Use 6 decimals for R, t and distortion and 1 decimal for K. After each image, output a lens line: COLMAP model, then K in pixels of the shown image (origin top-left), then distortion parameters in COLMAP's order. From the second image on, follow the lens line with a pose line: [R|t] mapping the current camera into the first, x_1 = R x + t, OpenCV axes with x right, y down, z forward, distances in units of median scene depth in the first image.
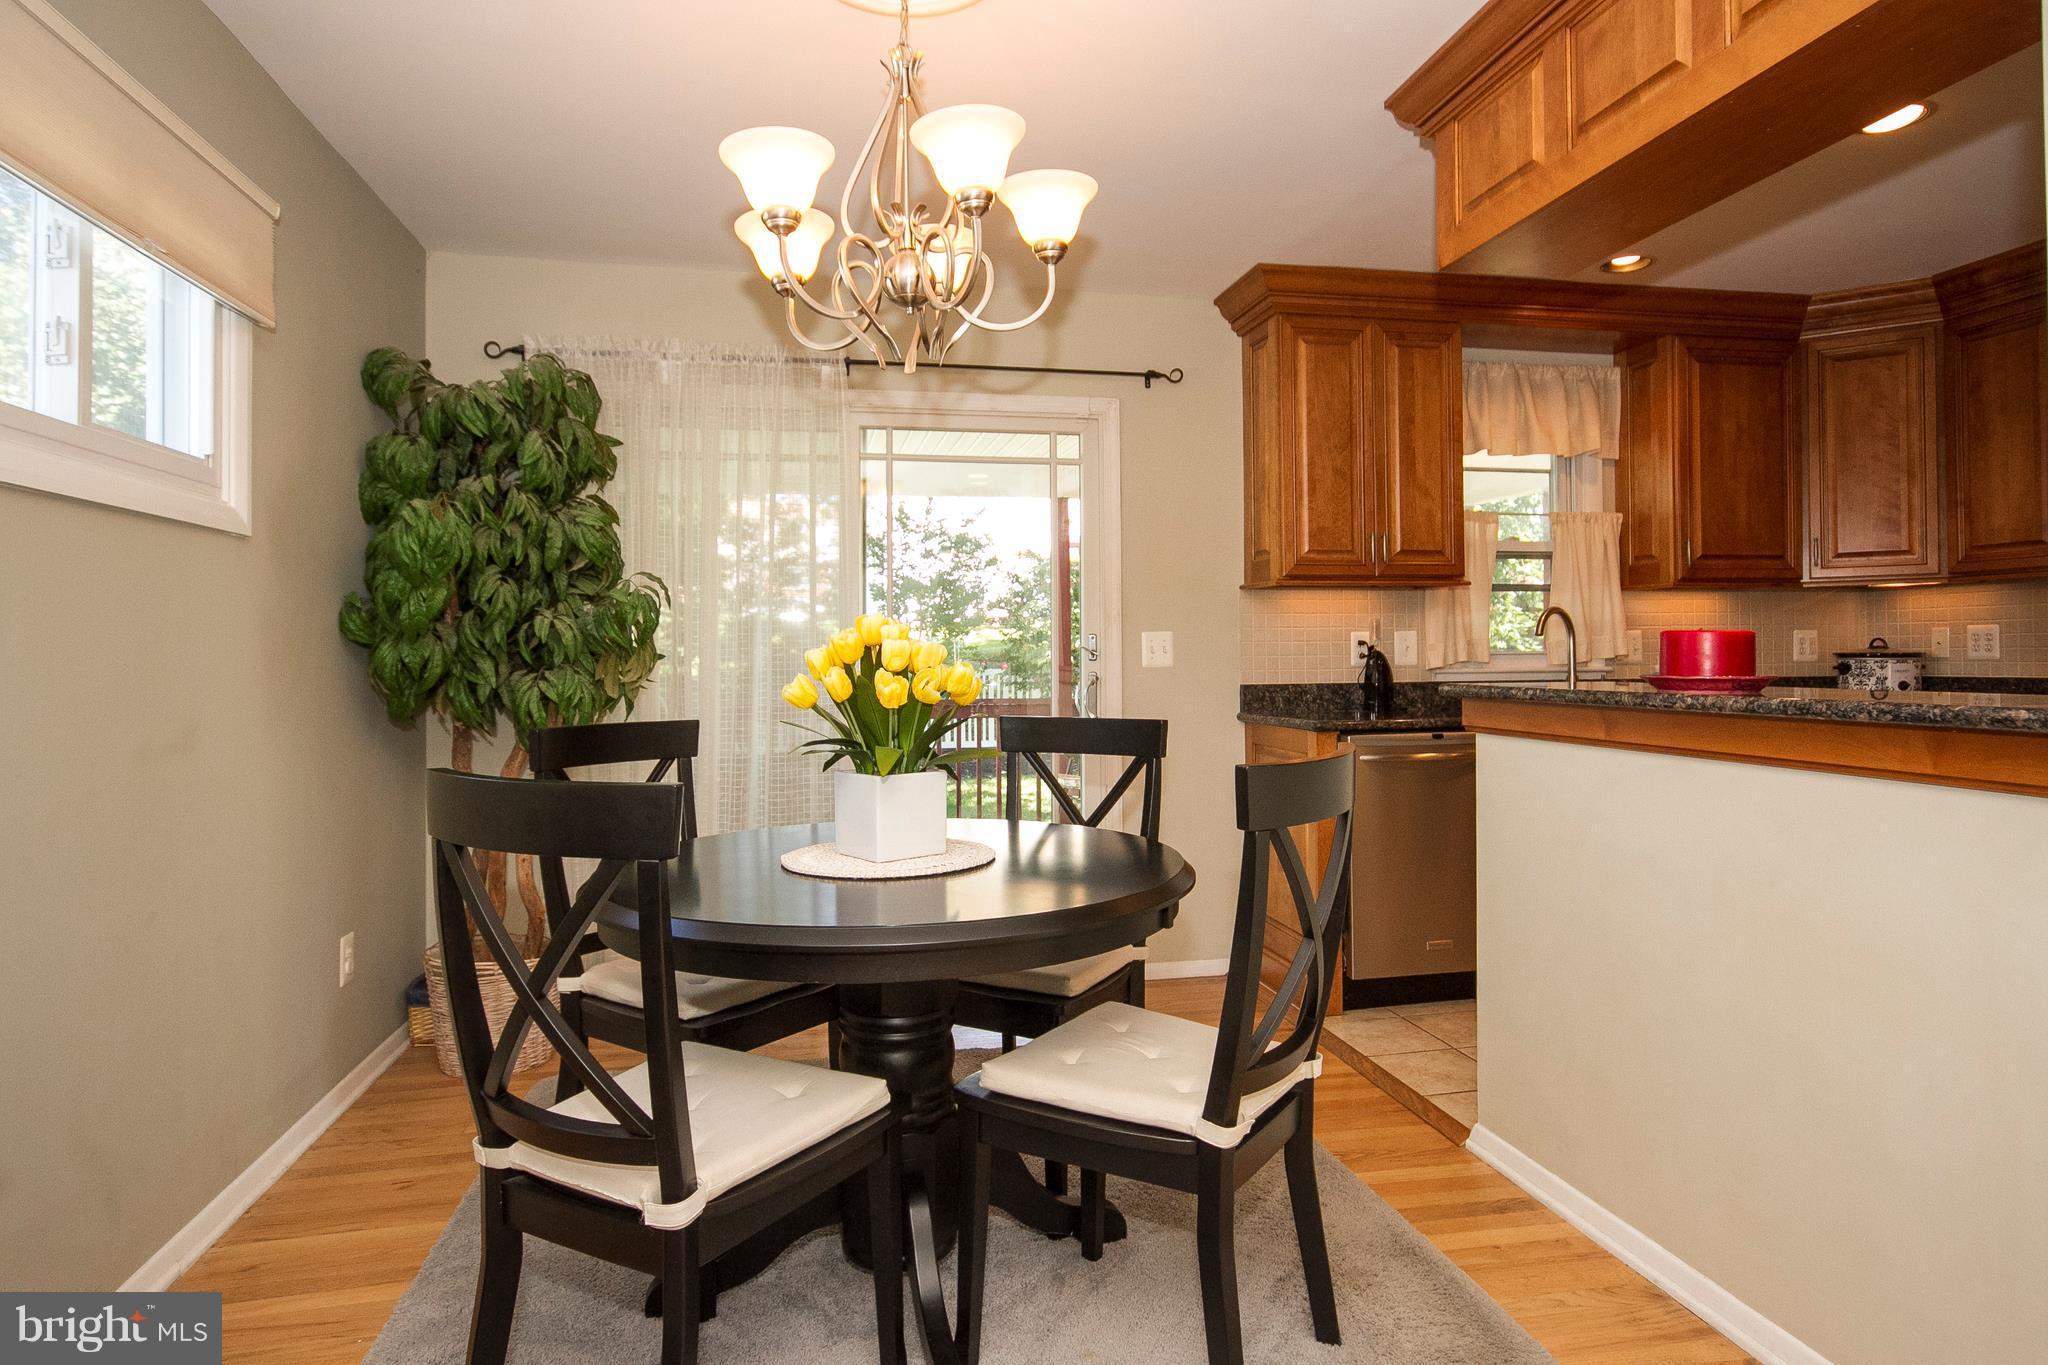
lens RADIAL K [[1187.9, 0, 1026.9], [0, 1187.9, 626.0], [0, 0, 1]] dist [-0.004294, -0.000407]
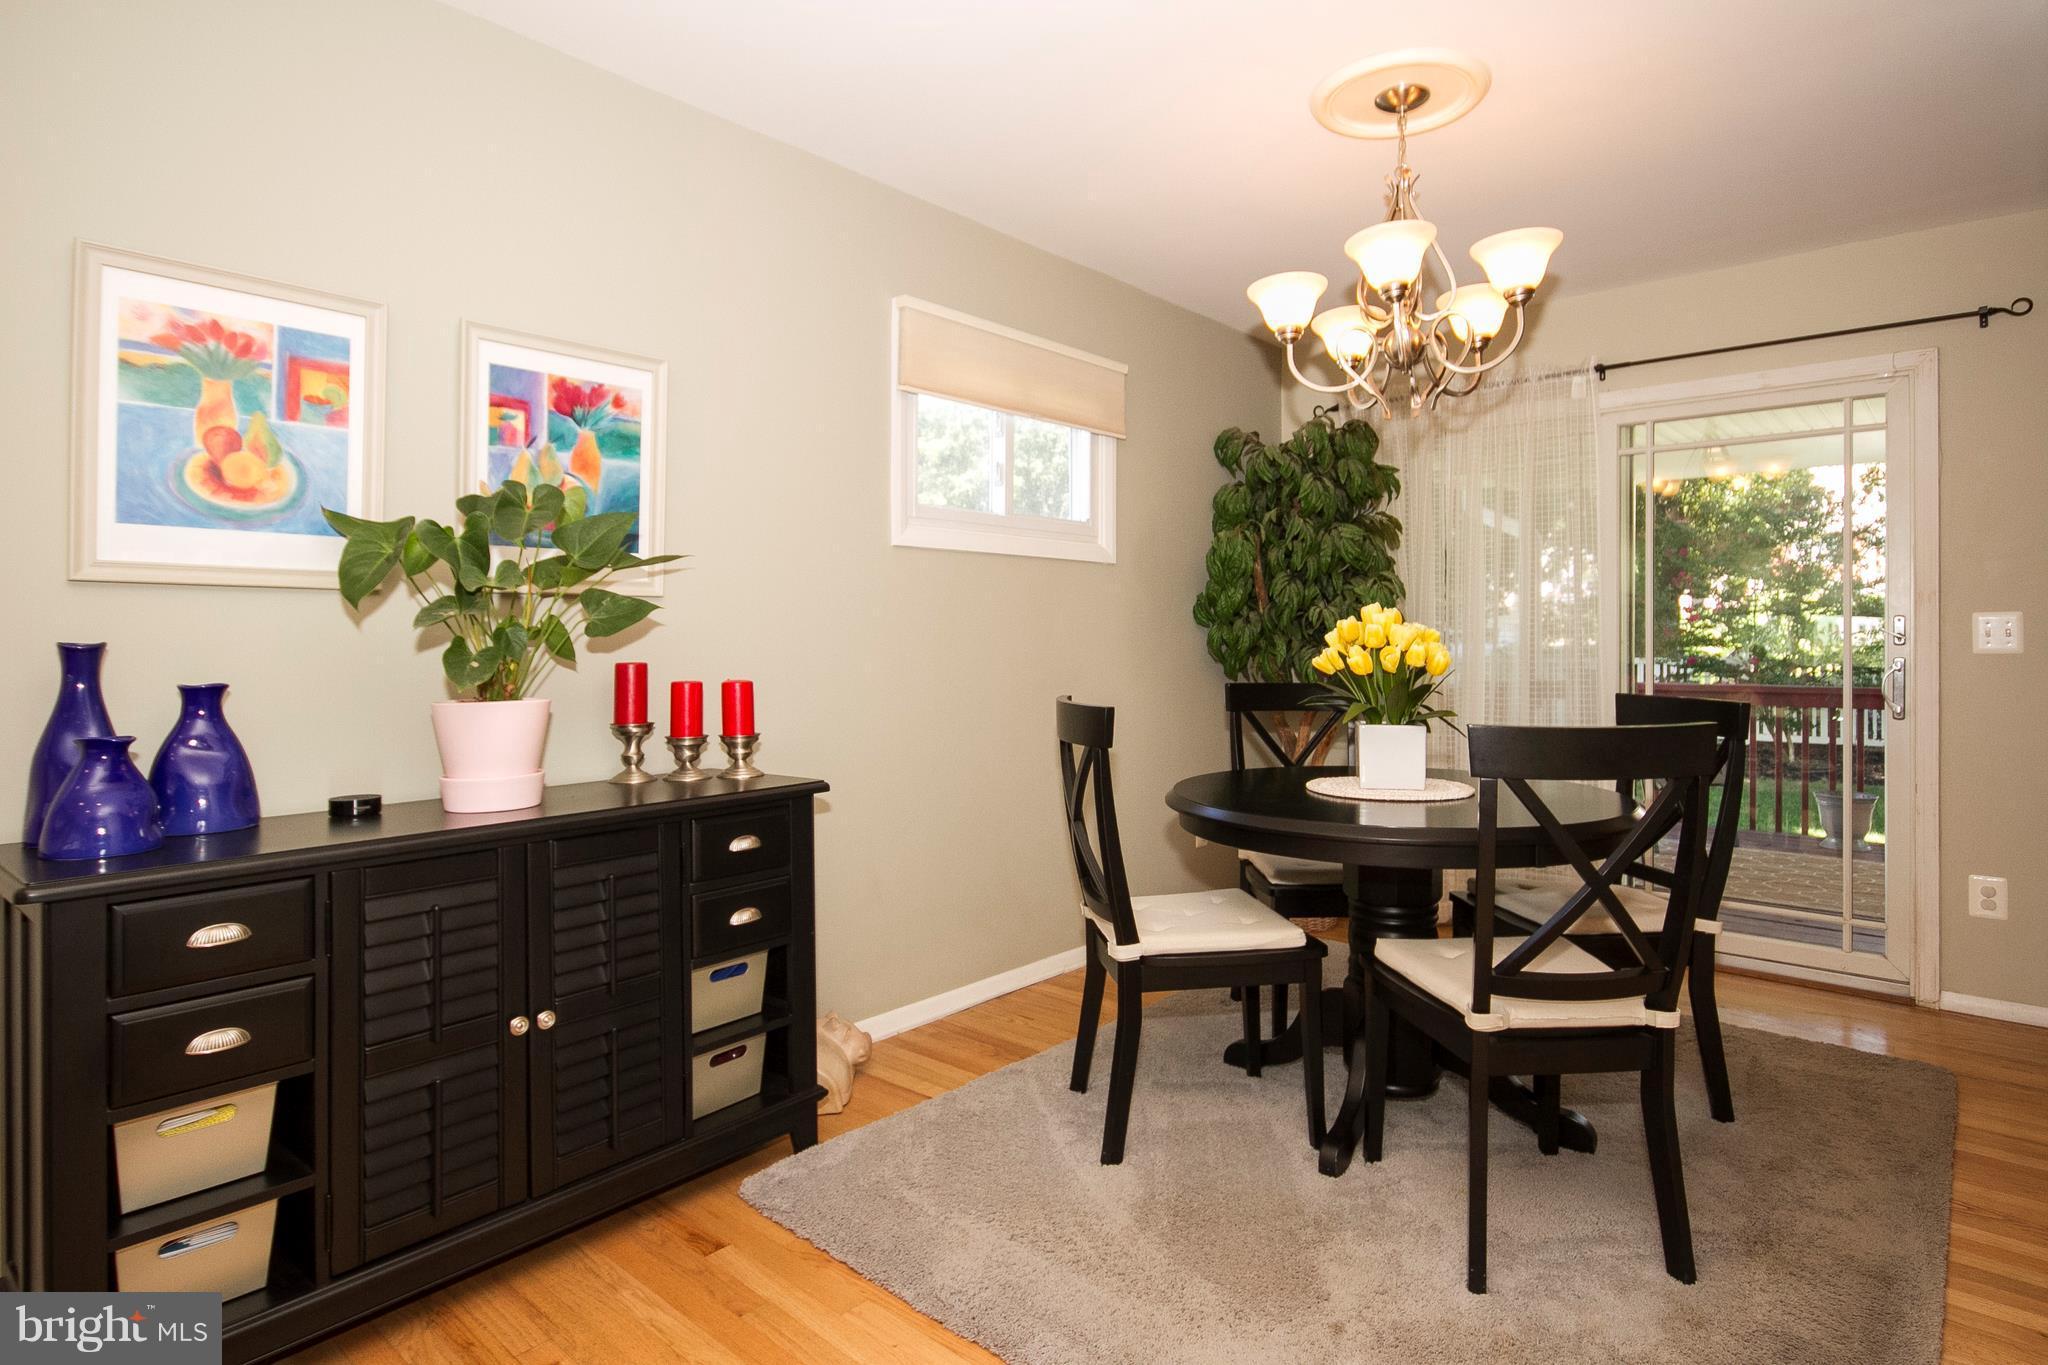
lens RADIAL K [[1067.5, 0, 1028.2], [0, 1067.5, 631.0], [0, 0, 1]] dist [-0.002312, -0.000175]
pose [[0.607519, 0.004122, -0.794294, 0.387382], [0.014593, 0.999760, 0.016350, -0.004585], [0.794171, -0.021524, 0.607313, -0.029968]]
